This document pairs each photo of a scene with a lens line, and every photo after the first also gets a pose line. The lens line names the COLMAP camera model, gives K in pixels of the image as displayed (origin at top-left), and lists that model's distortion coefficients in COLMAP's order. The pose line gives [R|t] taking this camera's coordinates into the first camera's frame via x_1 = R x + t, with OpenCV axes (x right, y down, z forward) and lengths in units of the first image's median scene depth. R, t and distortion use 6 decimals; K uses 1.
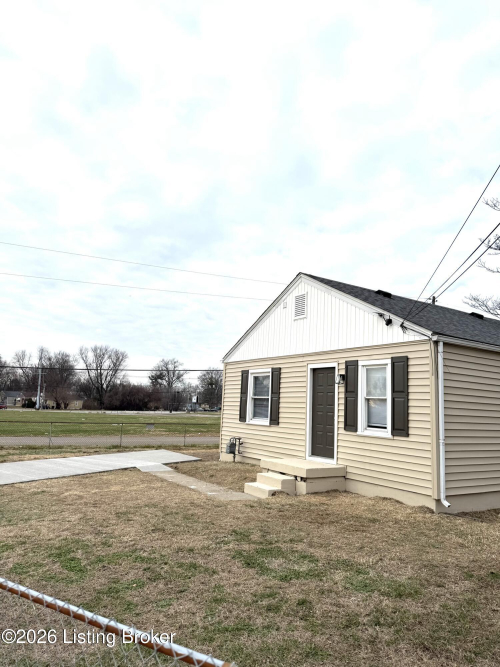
lens RADIAL K [[465.9, 0, 250.0], [0, 465.9, 333.5], [0, 0, 1]] dist [0.097248, -0.093094]
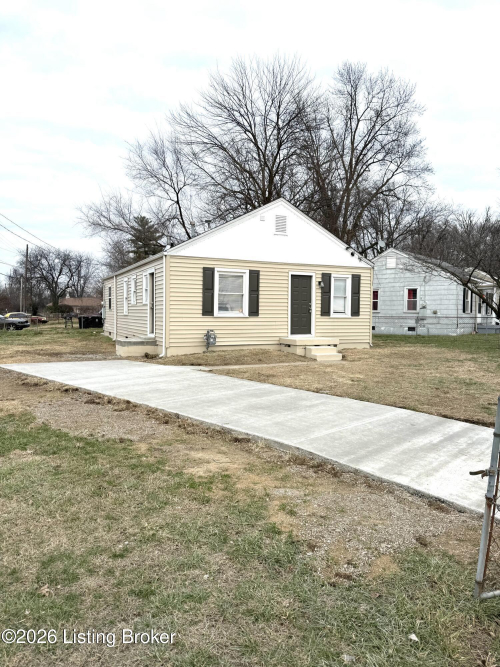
lens RADIAL K [[465.9, 0, 250.0], [0, 465.9, 333.5], [0, 0, 1]] dist [0.097248, -0.093094]
pose [[0.129685, -0.088233, 0.987622, -1.401981], [-0.161618, 0.980832, 0.108848, 0.127101], [-0.978295, -0.173733, 0.112940, 1.021448]]
